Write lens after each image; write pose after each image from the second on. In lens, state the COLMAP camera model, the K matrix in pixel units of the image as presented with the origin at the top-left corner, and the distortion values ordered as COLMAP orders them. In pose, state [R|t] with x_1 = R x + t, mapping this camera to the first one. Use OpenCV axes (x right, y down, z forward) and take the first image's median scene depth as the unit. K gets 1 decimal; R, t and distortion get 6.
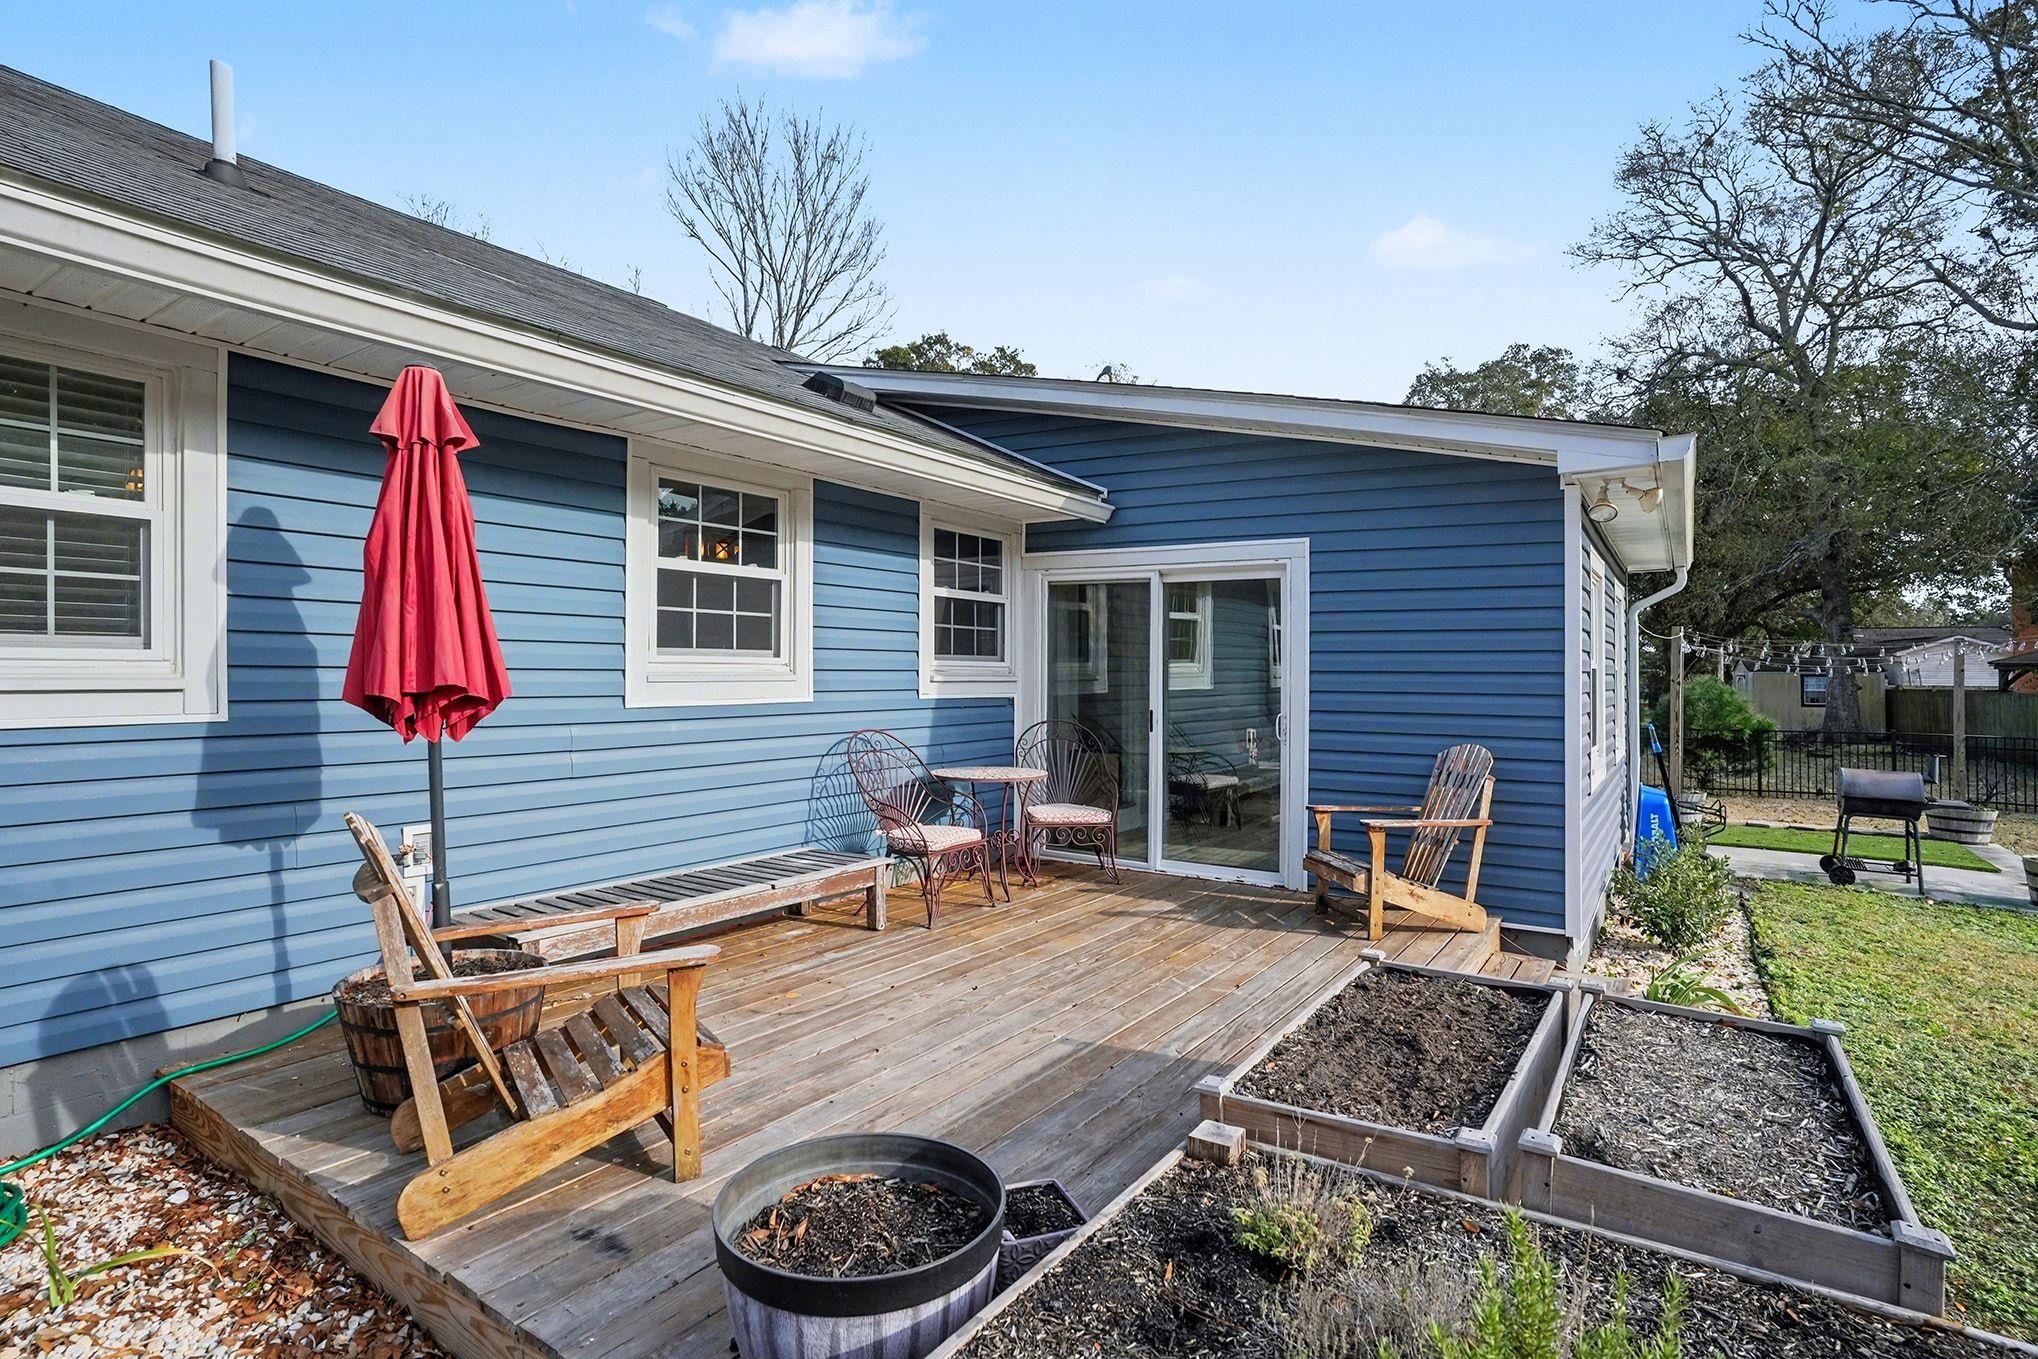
lens RADIAL K [[1033.5, 0, 1014.3], [0, 1033.5, 681.1], [0, 0, 1]] dist [-0.051997, 0.036654]
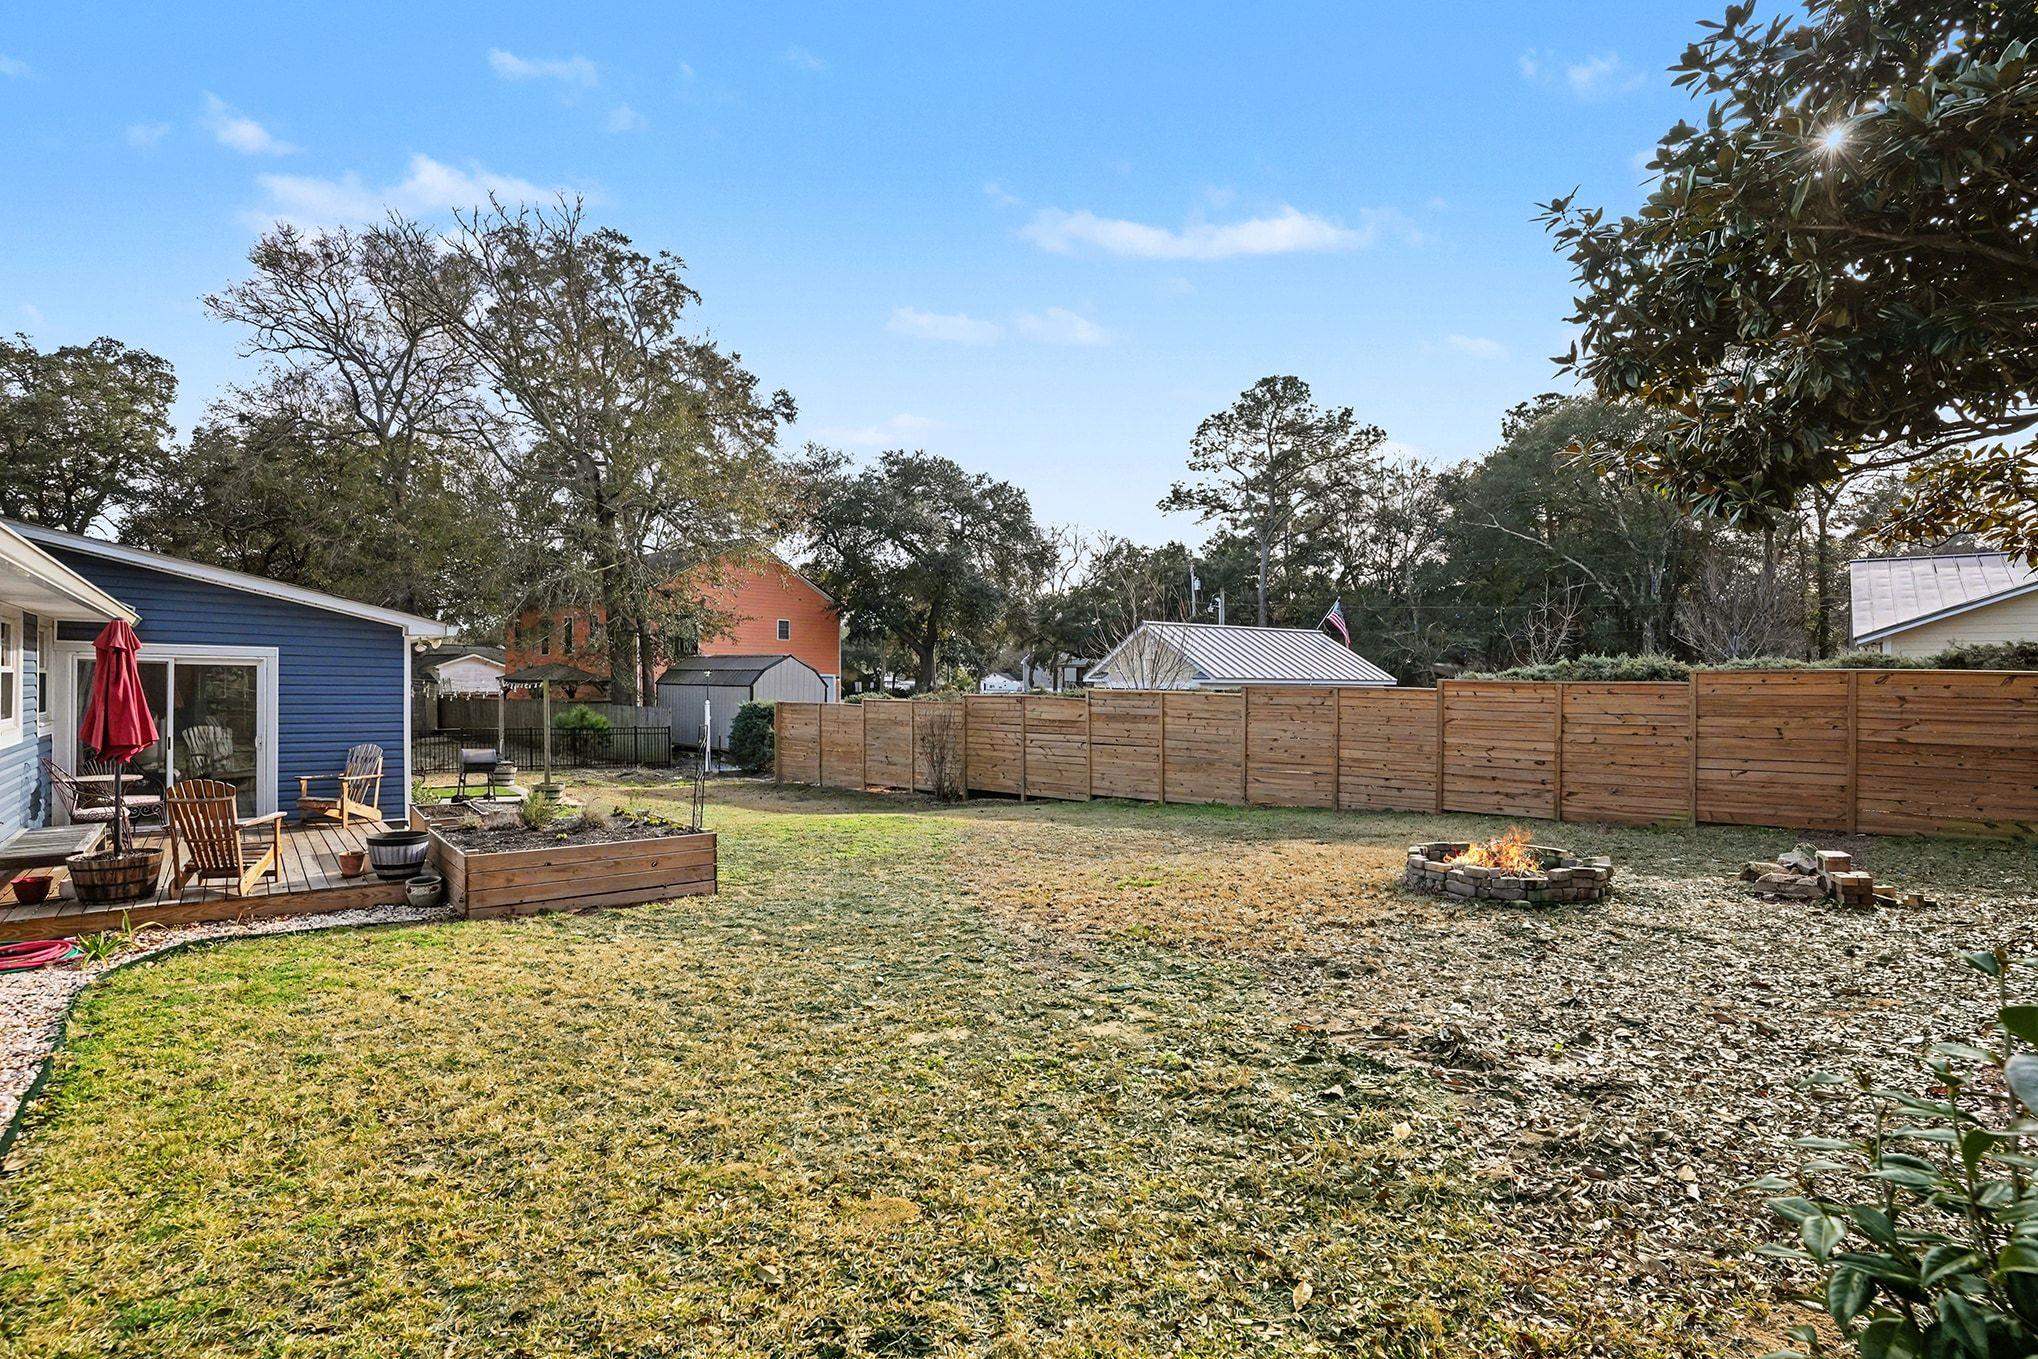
lens RADIAL K [[1008.7, 0, 1014.5], [0, 1008.7, 686.0], [0, 0, 1]] dist [-0.067776, 0.034297]
pose [[0.306557, 0.007051, 0.951826, -0.993399], [-0.013362, 0.999906, -0.003103, -0.068952], [-0.951759, -0.011767, 0.306622, -0.881039]]
